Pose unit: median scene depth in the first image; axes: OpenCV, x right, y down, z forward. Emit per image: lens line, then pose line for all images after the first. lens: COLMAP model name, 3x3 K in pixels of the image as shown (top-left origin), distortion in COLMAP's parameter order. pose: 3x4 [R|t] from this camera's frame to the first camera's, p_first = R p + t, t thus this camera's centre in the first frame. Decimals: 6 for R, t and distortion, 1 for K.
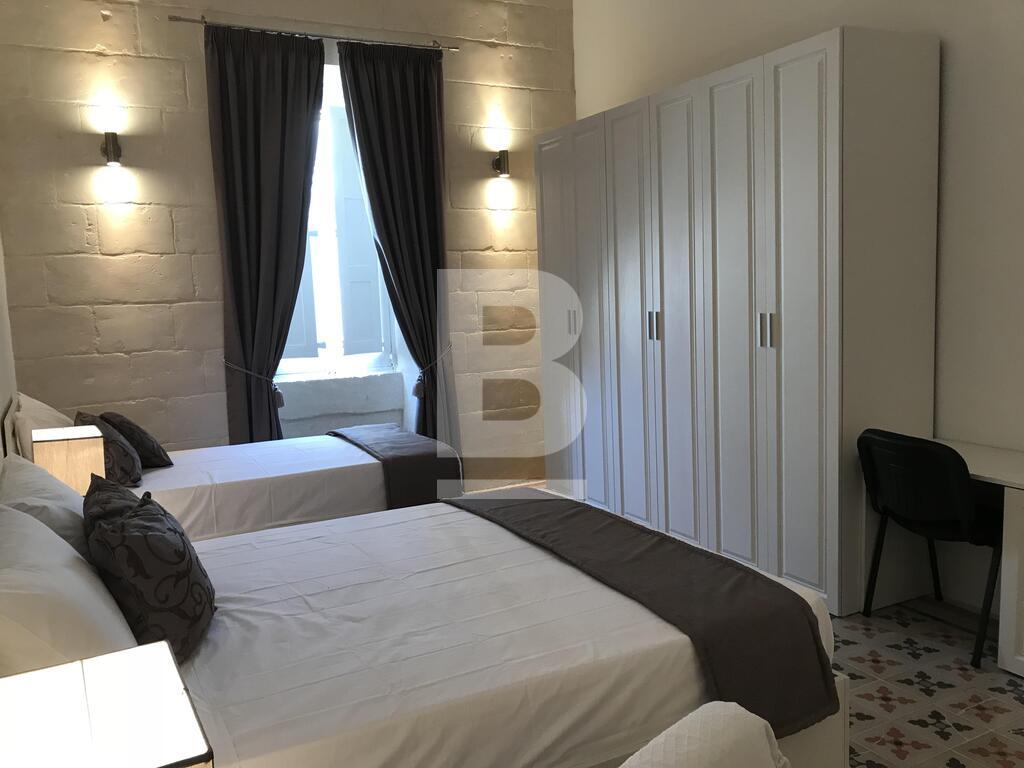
lens RADIAL K [[842.2, 0, 508.1], [0, 842.2, 383.9], [0, 0, 1]] dist [0.015791, -0.017579]
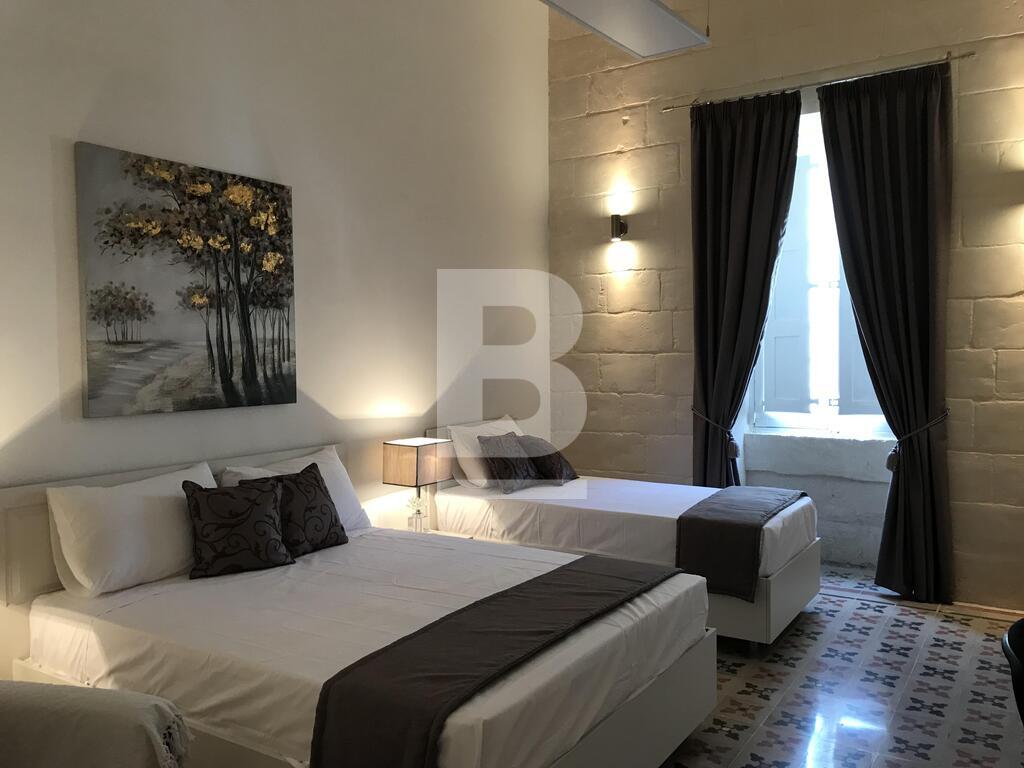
lens RADIAL K [[842.2, 0, 508.1], [0, 842.2, 383.9], [0, 0, 1]] dist [0.015791, -0.017579]
pose [[0.488053, 0.062179, -0.870596, 0.508747], [-0.103637, 0.994531, 0.012932, -0.048552], [0.866639, 0.083914, 0.491828, 0.263385]]
